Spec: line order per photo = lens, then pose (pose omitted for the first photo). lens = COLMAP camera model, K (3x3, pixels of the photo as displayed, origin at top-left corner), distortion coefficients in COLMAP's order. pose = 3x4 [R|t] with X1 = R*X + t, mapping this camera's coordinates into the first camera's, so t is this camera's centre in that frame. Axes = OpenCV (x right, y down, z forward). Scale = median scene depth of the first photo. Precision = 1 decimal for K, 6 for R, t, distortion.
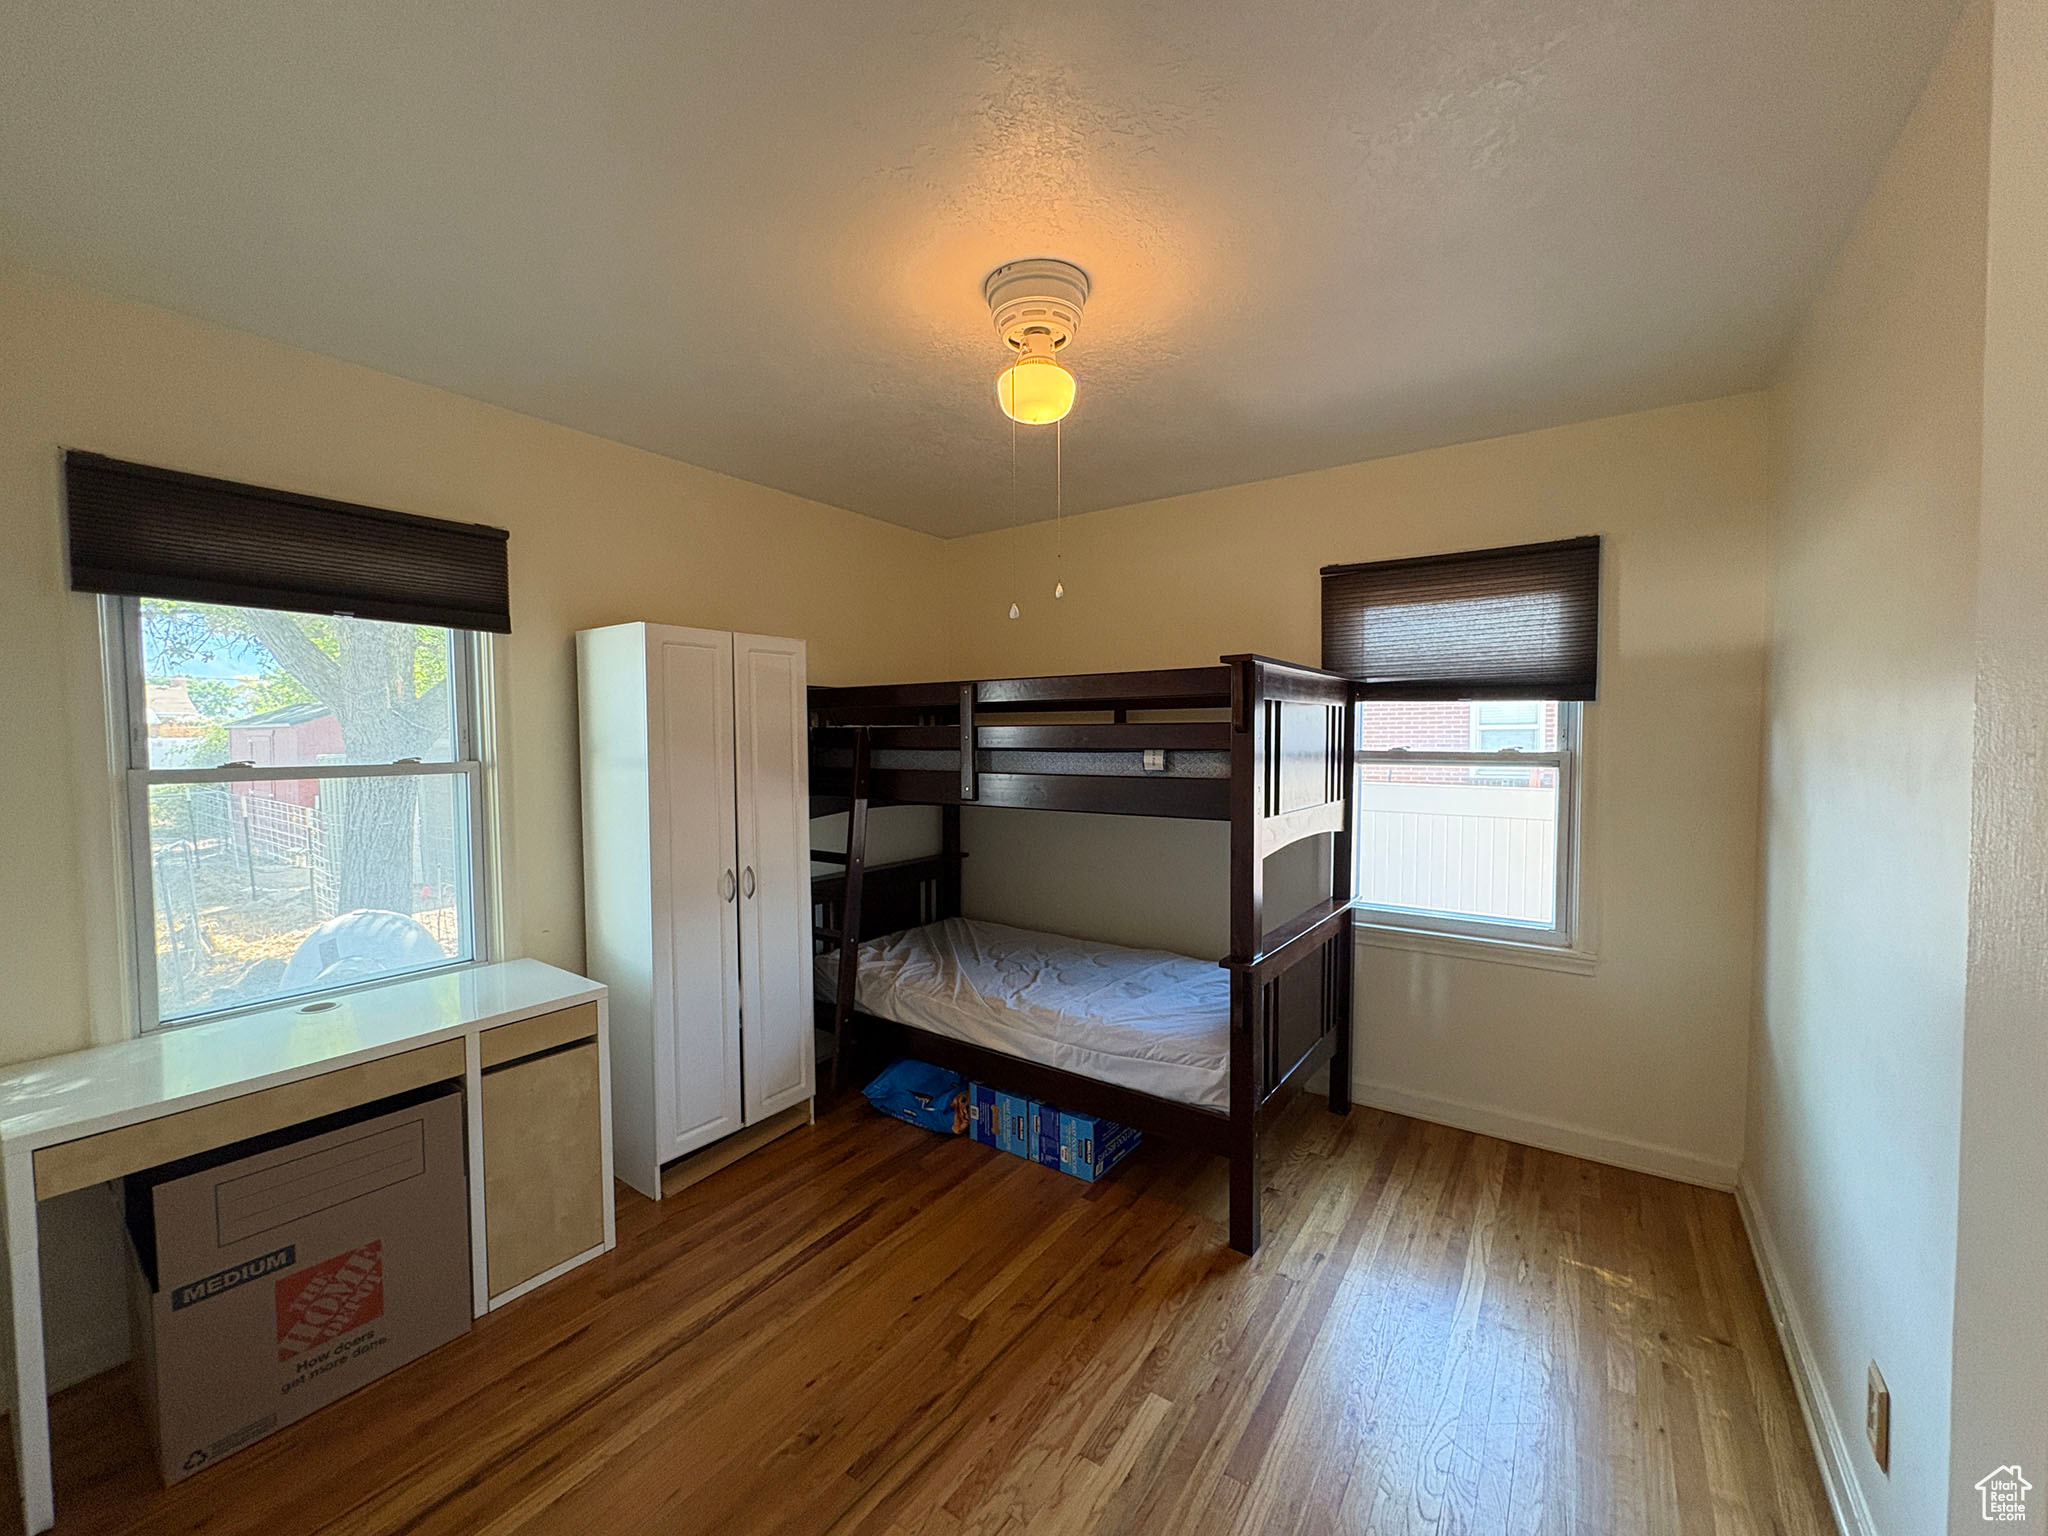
lens RADIAL K [[813.3, 0, 1005.1], [0, 813.3, 760.5], [0, 0, 1]] dist [-0.004221, -0.000361]
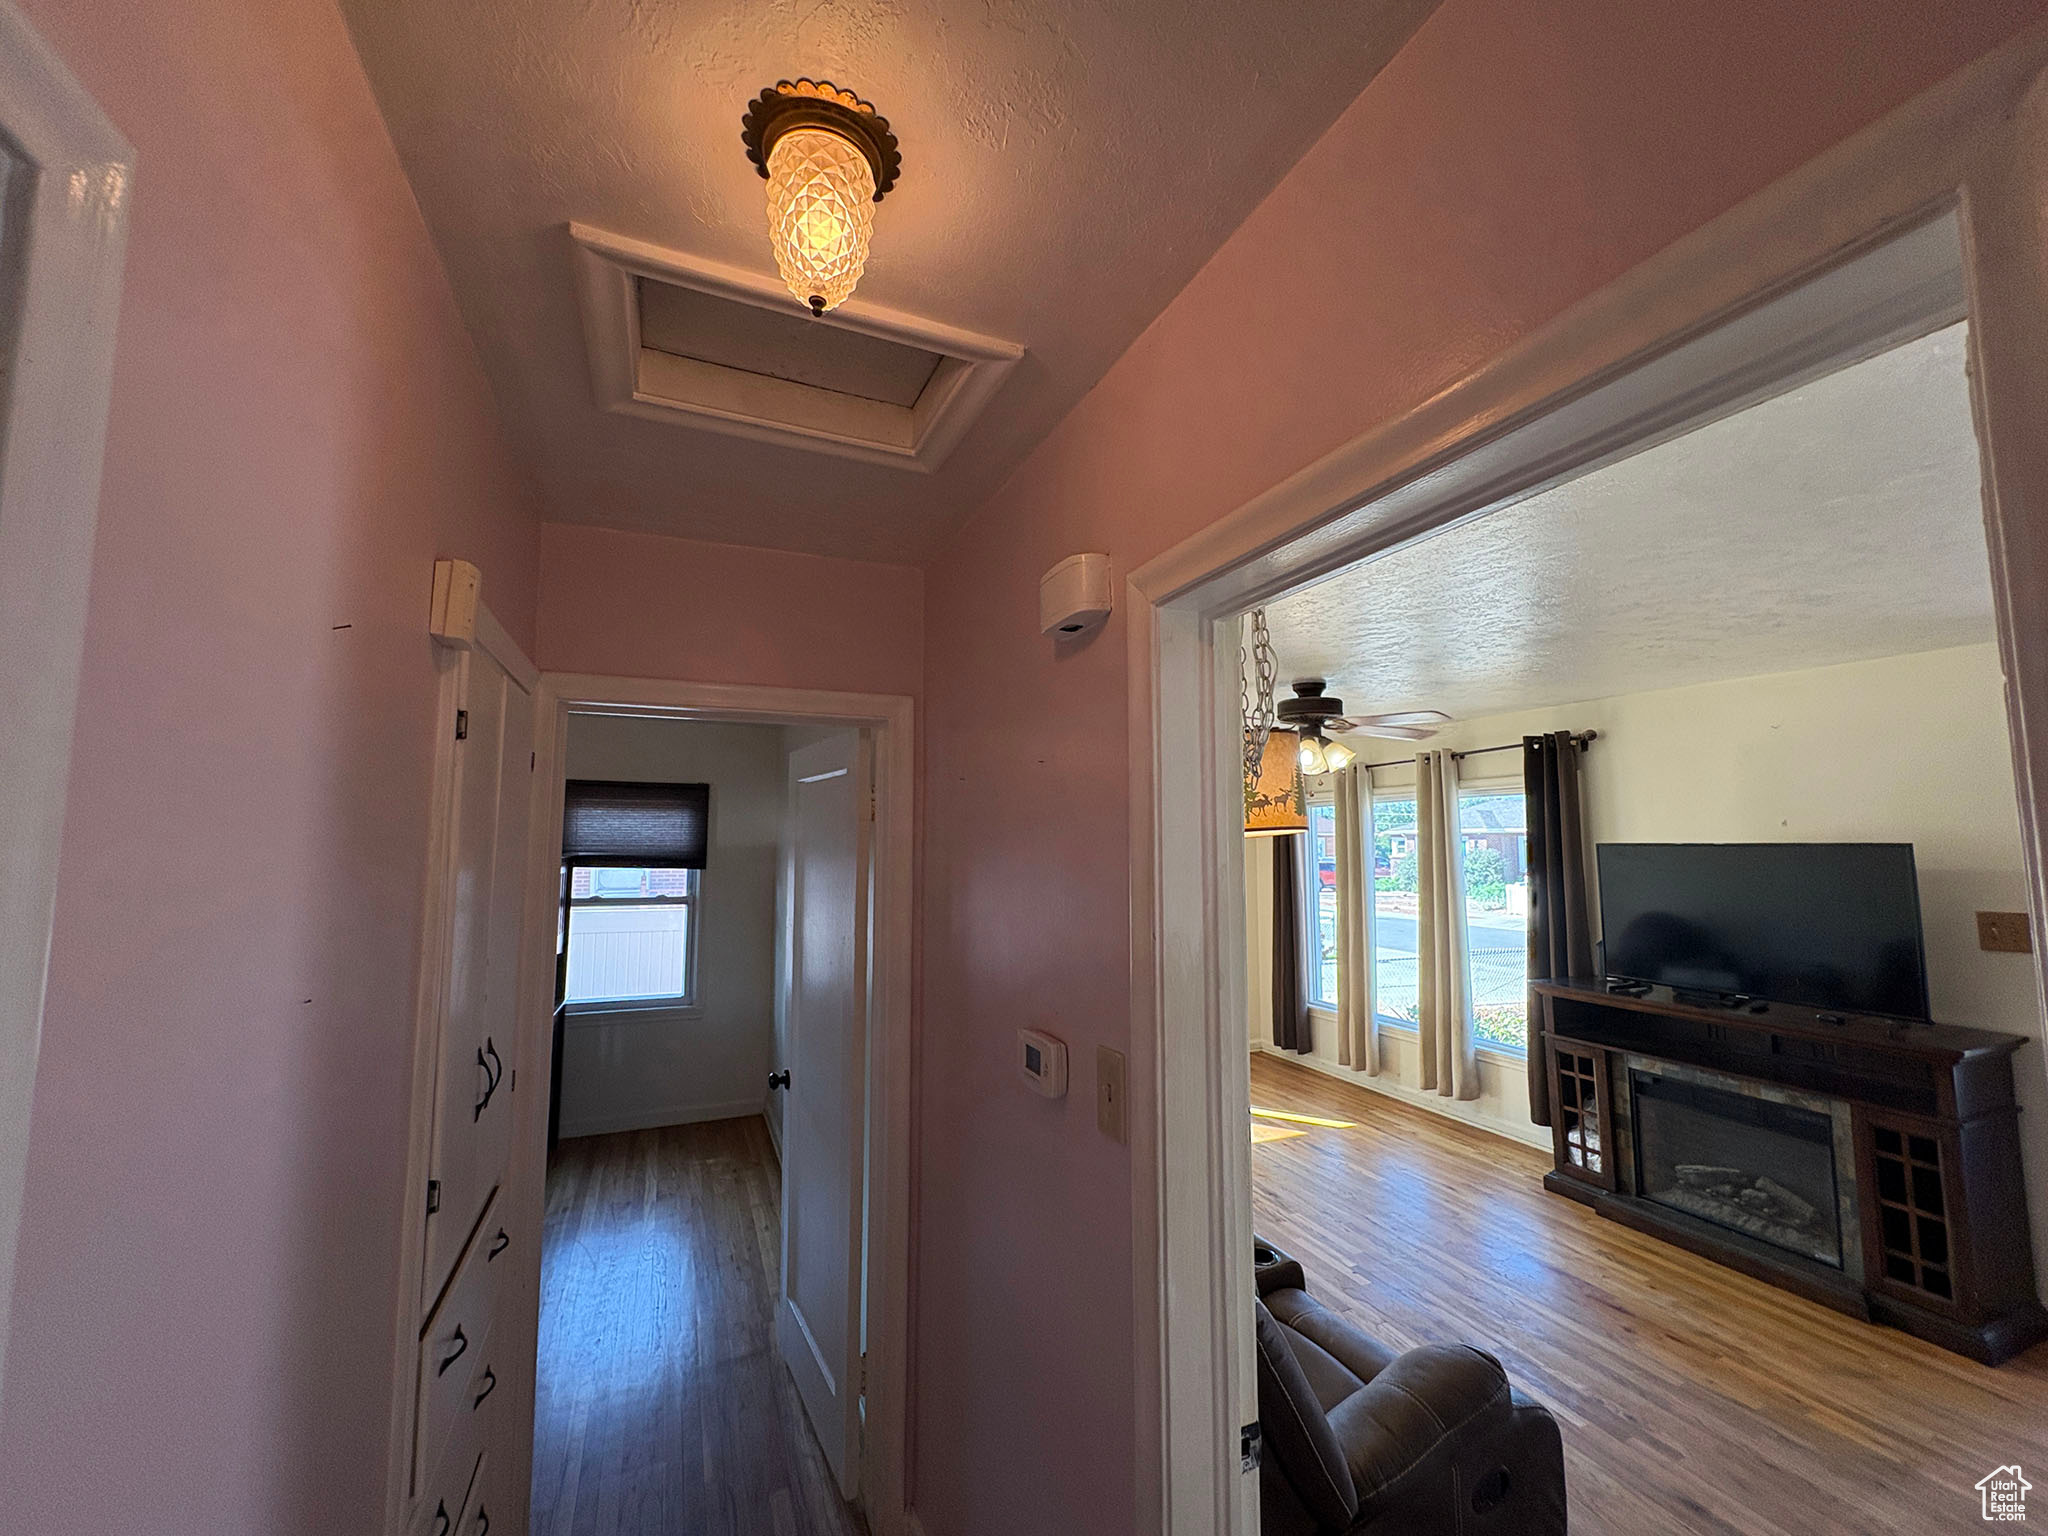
lens RADIAL K [[813.3, 0, 1018.7], [0, 813.3, 773.2], [0, 0, 1]] dist [-0.004221, -0.000361]
pose [[0.515291, 0.093399, 0.851911, -0.530466], [0.039569, 0.990391, -0.132515, -0.012553], [-0.856102, 0.101993, 0.506643, -0.610445]]
